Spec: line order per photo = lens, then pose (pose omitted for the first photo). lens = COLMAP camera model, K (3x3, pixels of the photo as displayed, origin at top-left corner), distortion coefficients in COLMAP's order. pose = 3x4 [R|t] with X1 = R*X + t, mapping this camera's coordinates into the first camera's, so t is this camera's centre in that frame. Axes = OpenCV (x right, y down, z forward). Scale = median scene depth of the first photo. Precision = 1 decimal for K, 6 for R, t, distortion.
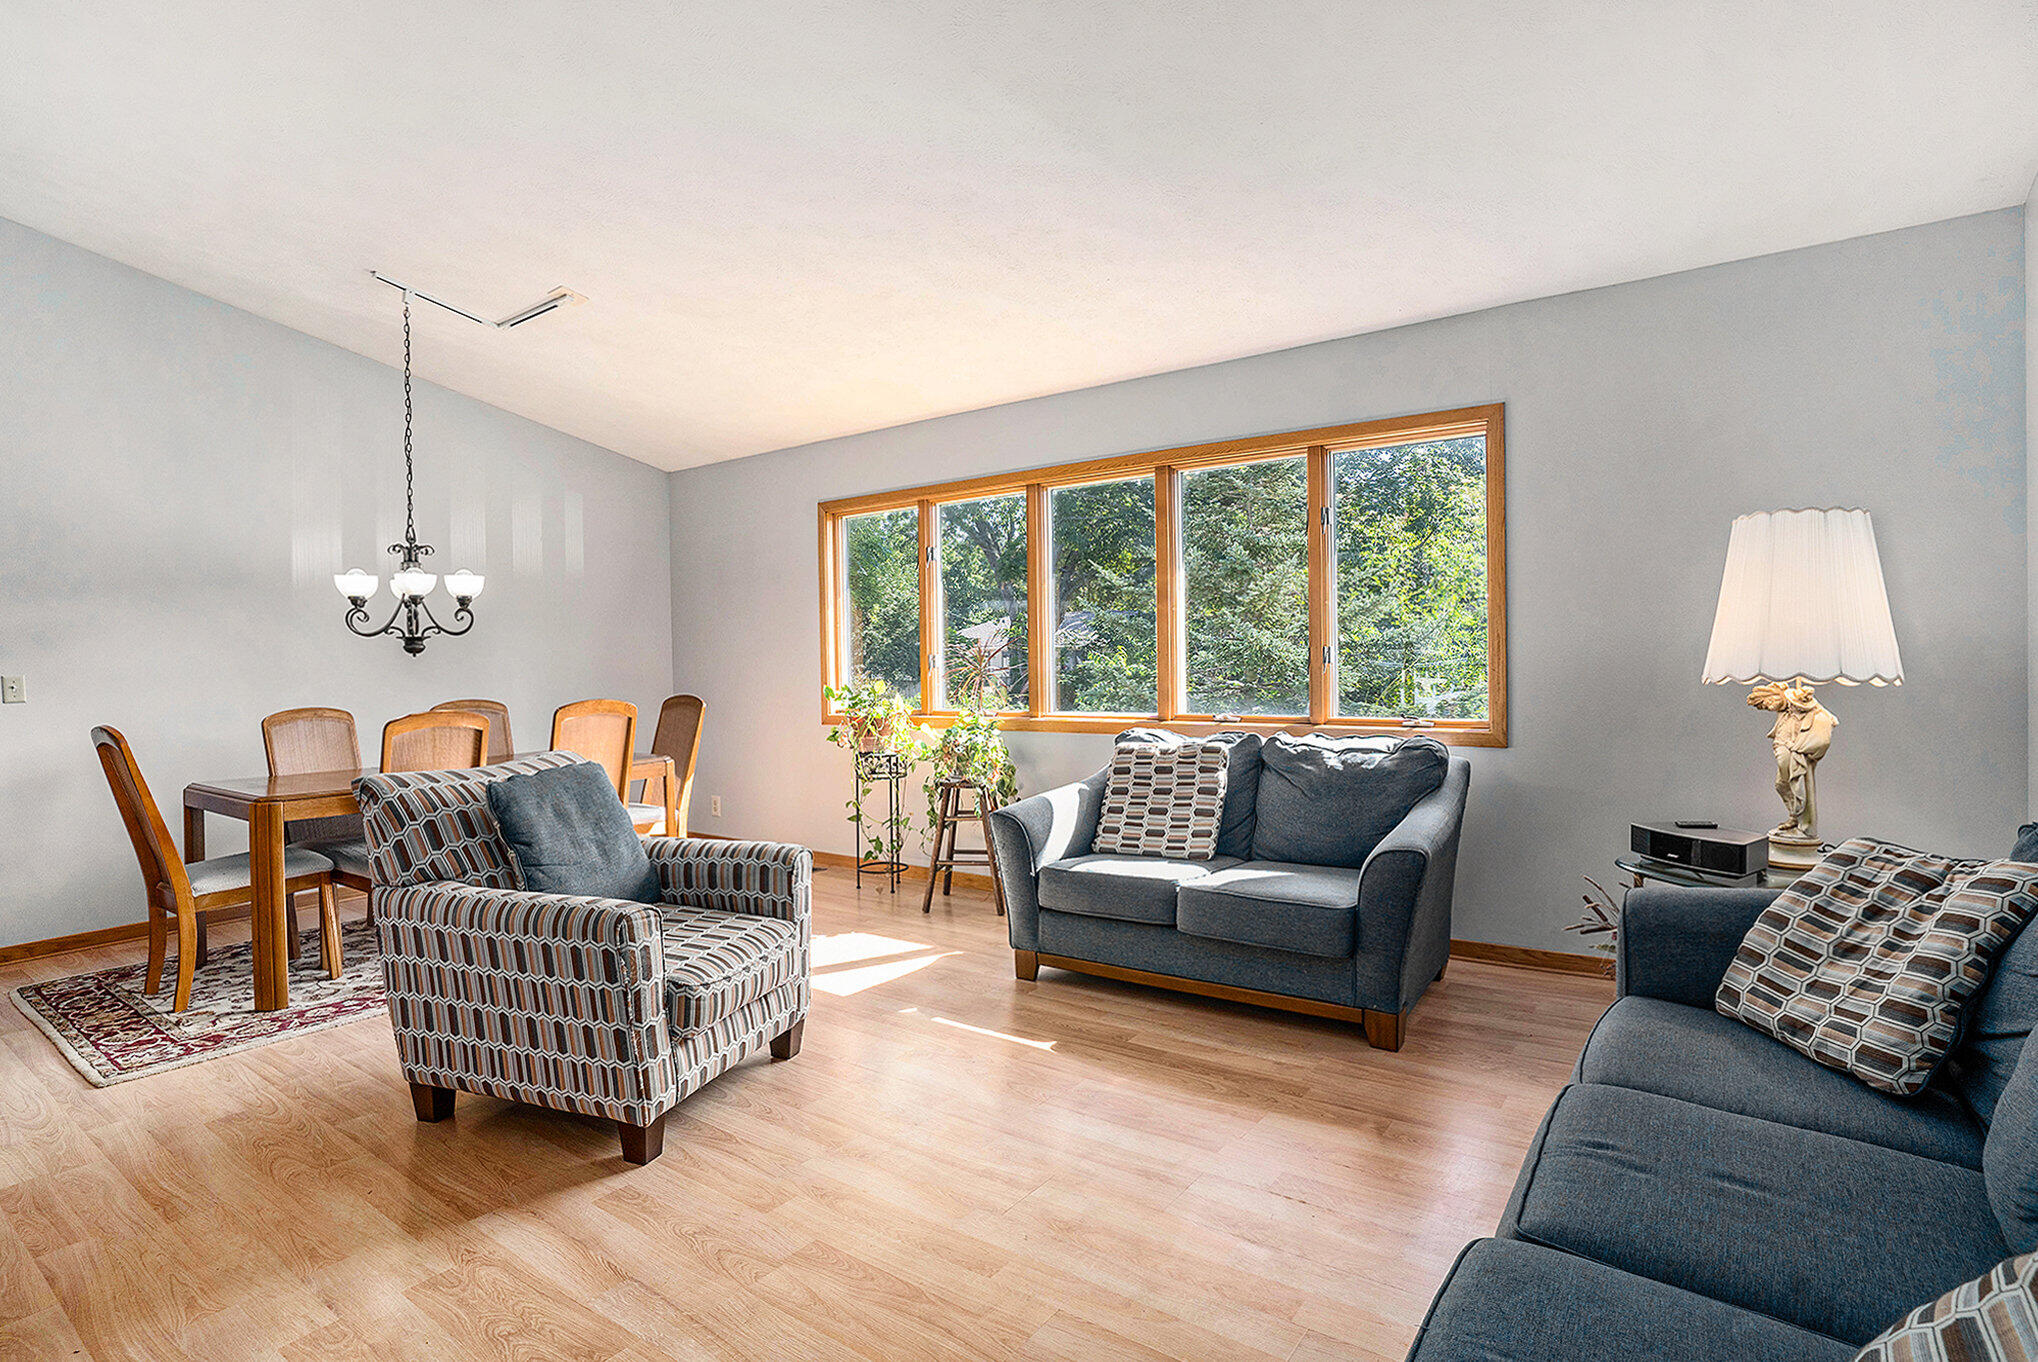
lens RADIAL K [[1015.8, 0, 1017.7], [0, 1015.8, 659.3], [0, 0, 1]] dist [-0.066197, 0.022103]
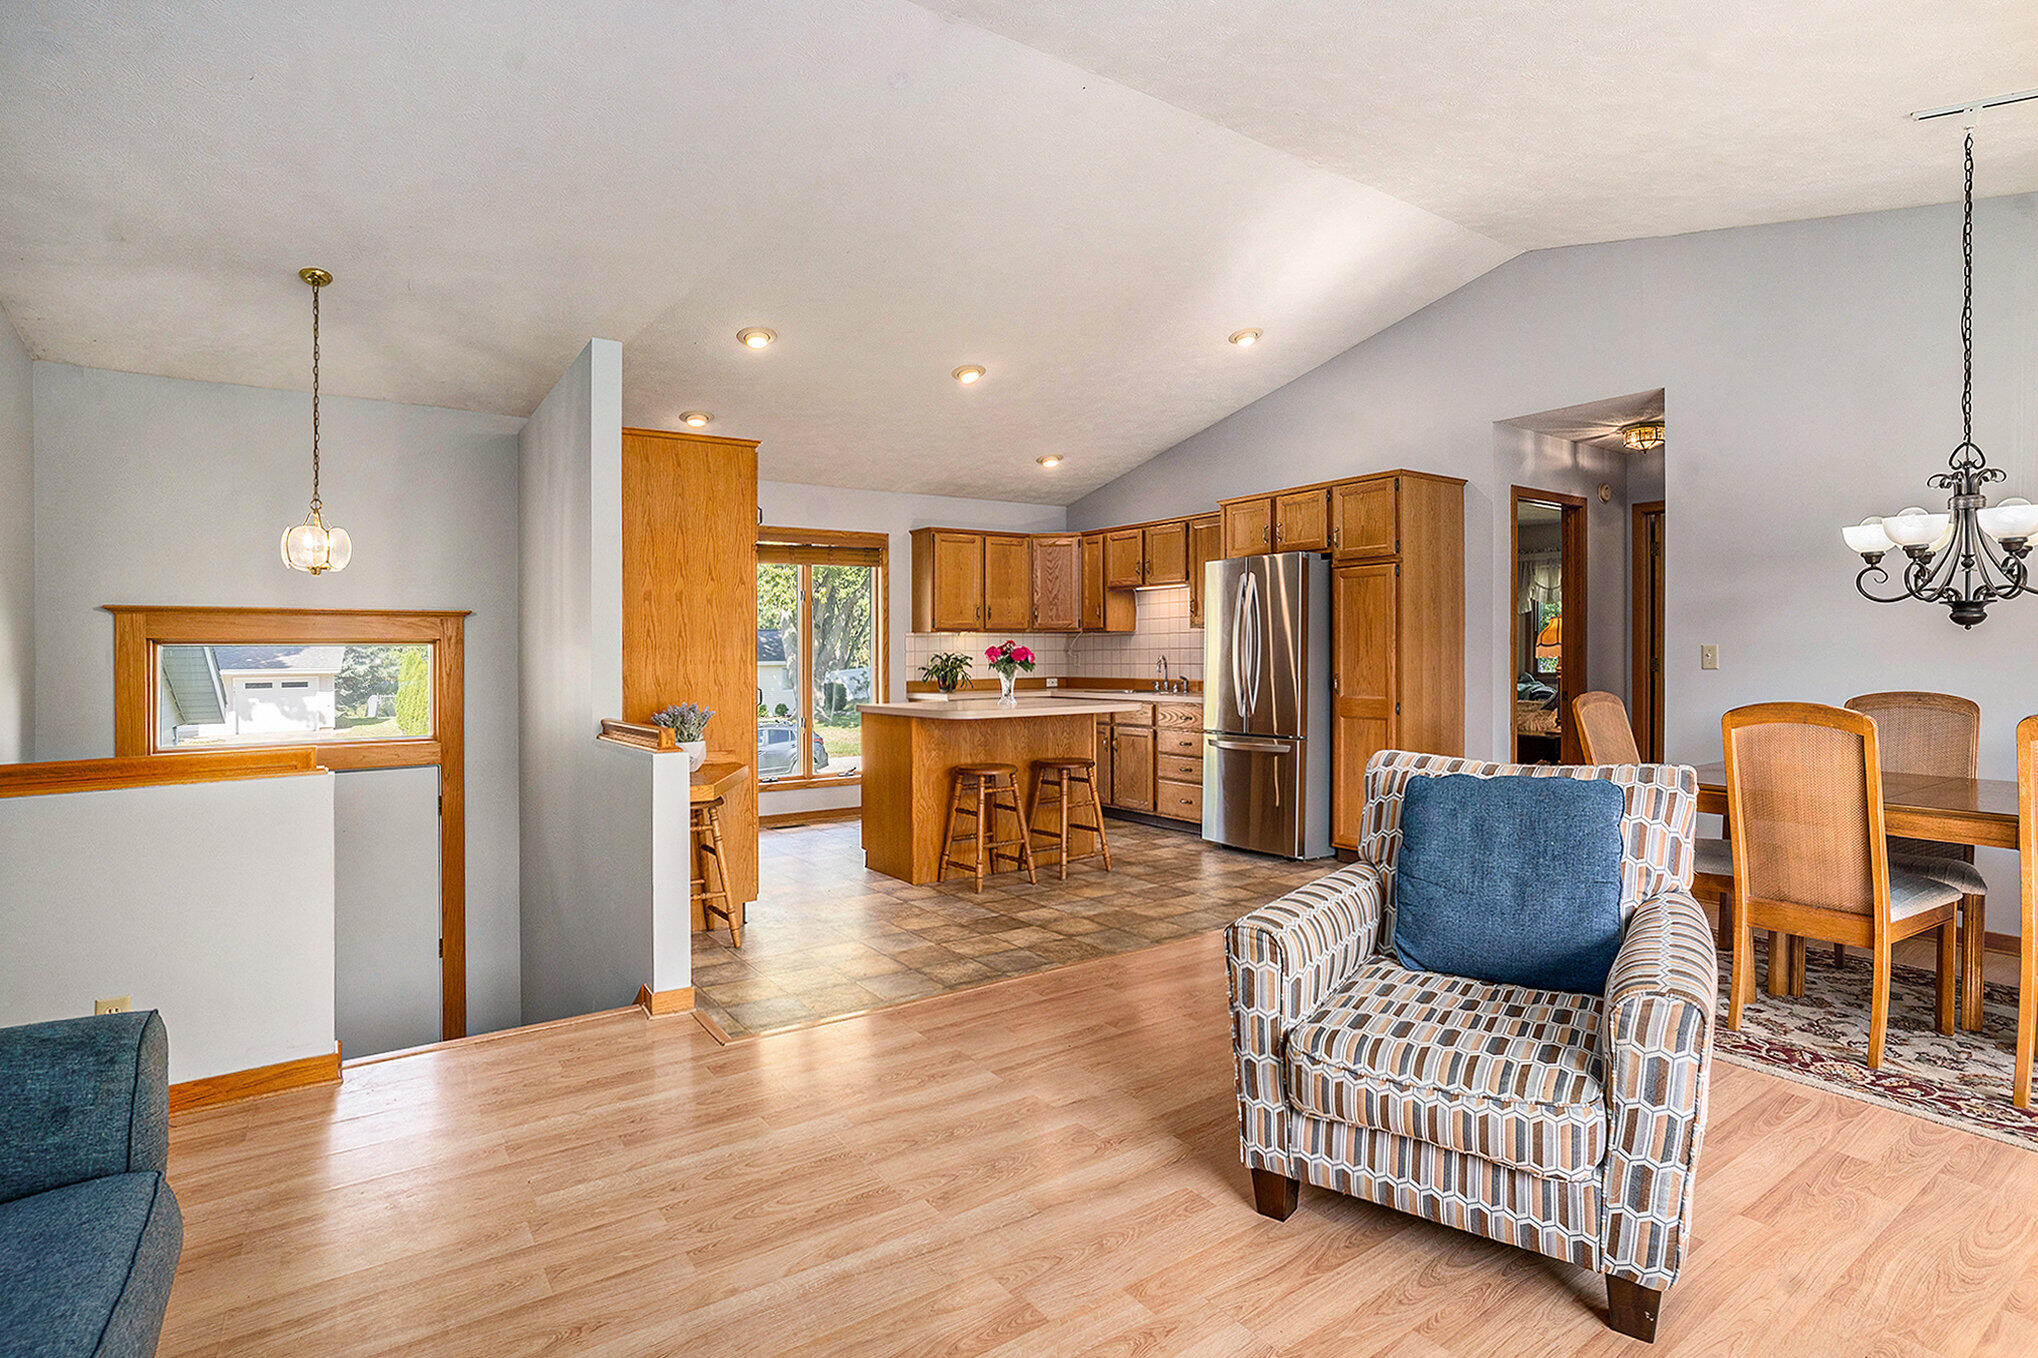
lens RADIAL K [[1015.8, 0, 1012.5], [0, 1015.8, 683.9], [0, 0, 1]] dist [-0.066197, 0.022103]
pose [[-0.326166, 0.058150, -0.943522, 0.290362], [0.006669, 0.998223, 0.059215, -0.009623], [0.945289, 0.013022, -0.325974, 0.613993]]
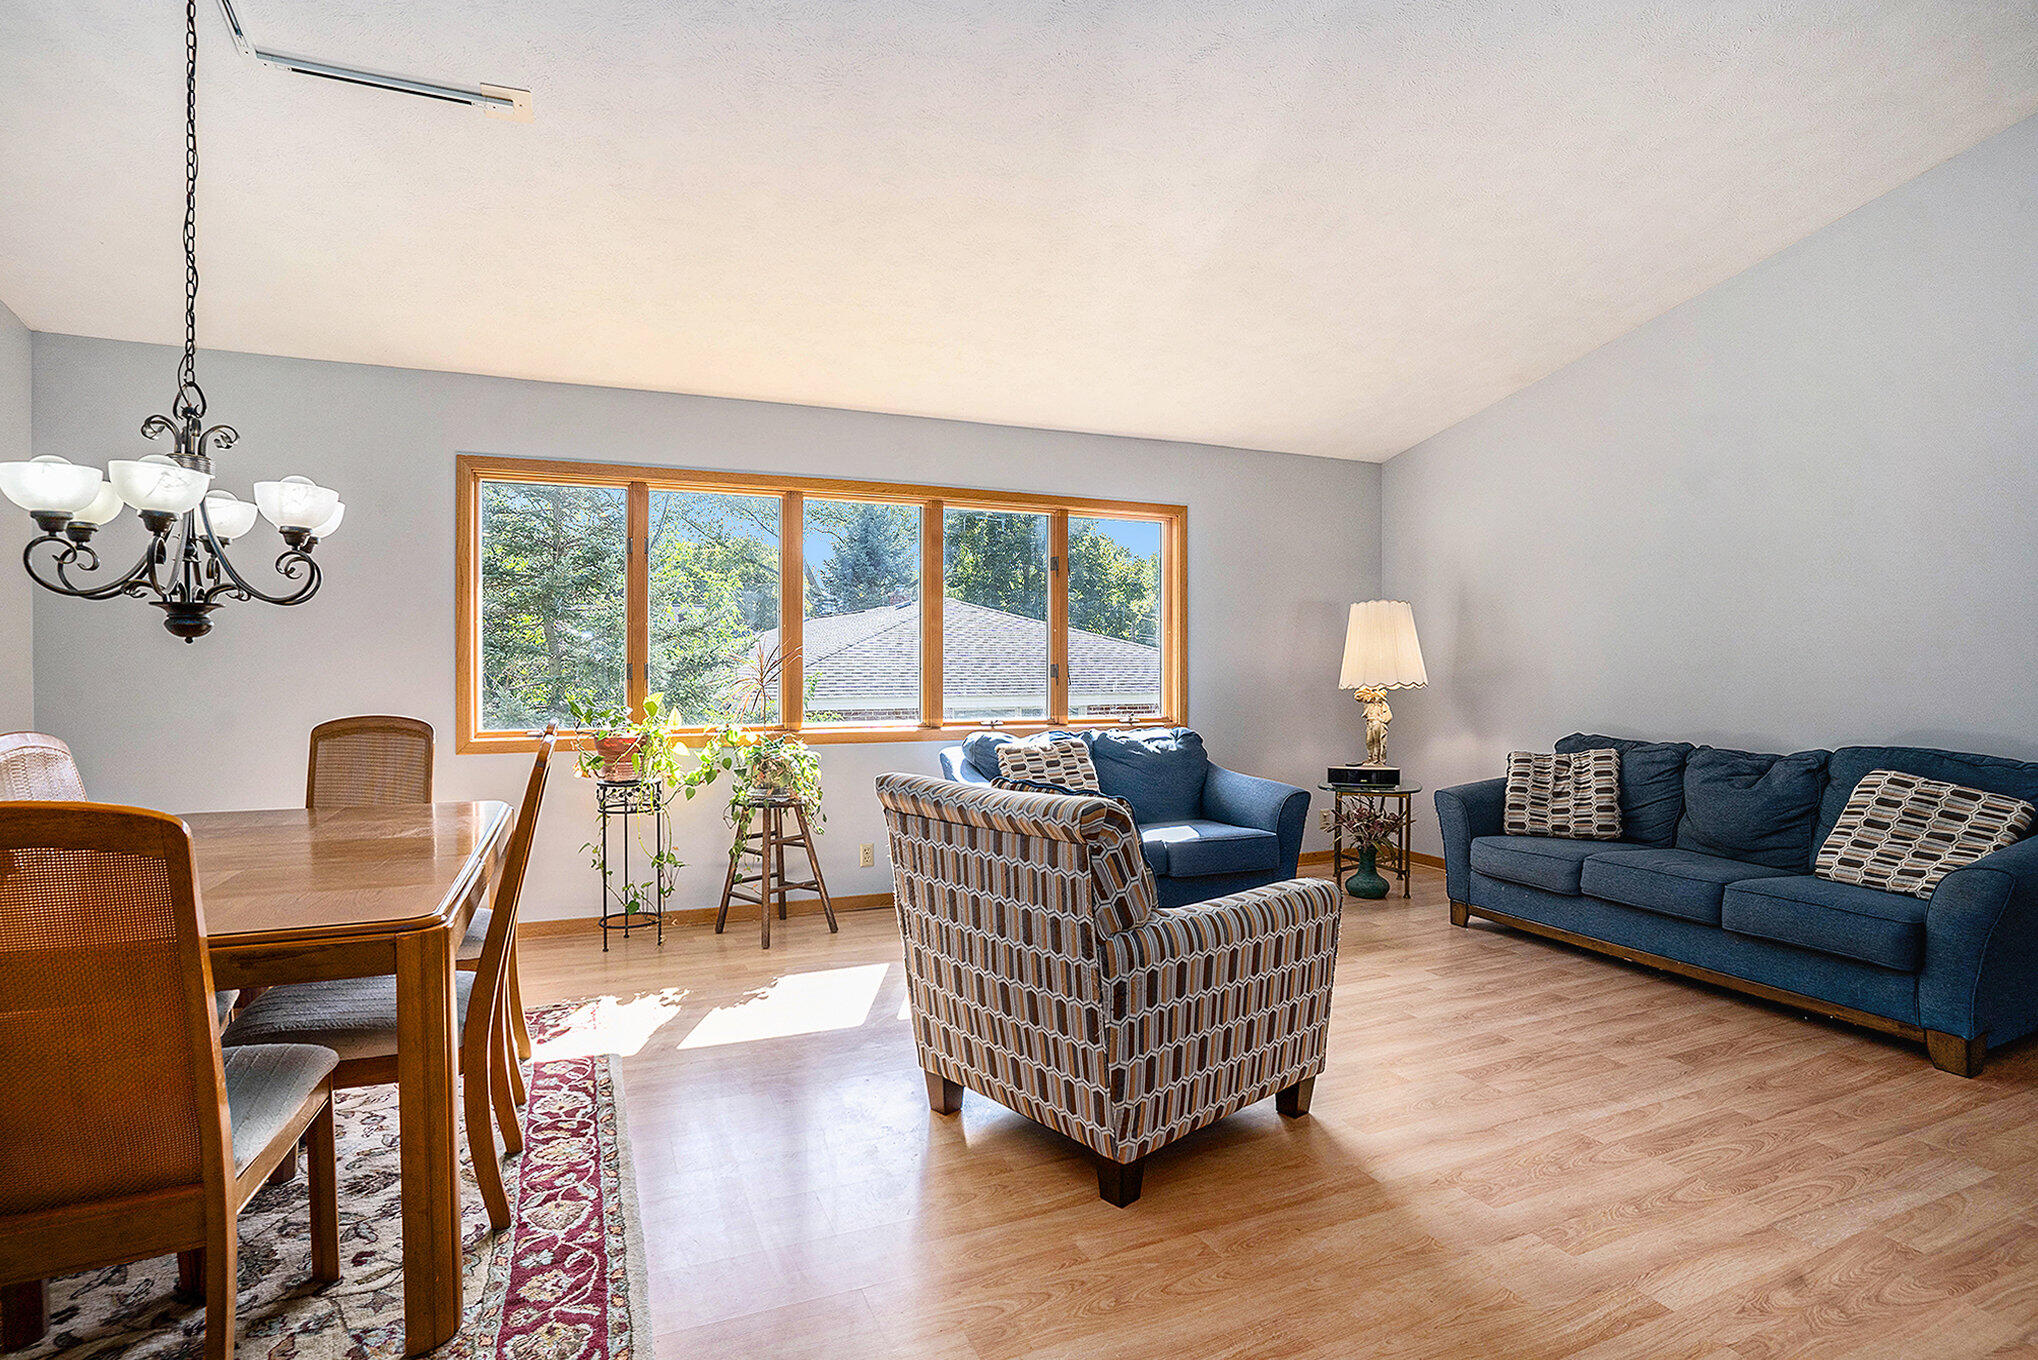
lens RADIAL K [[1015.8, 0, 985.2], [0, 1015.8, 675.4], [0, 0, 1]] dist [-0.066197, 0.022103]
pose [[0.513923, 0.015551, 0.857695, -0.873930], [-0.004362, 0.999870, -0.015515, 0.021422], [-0.857825, 0.004232, 0.513924, 0.416619]]
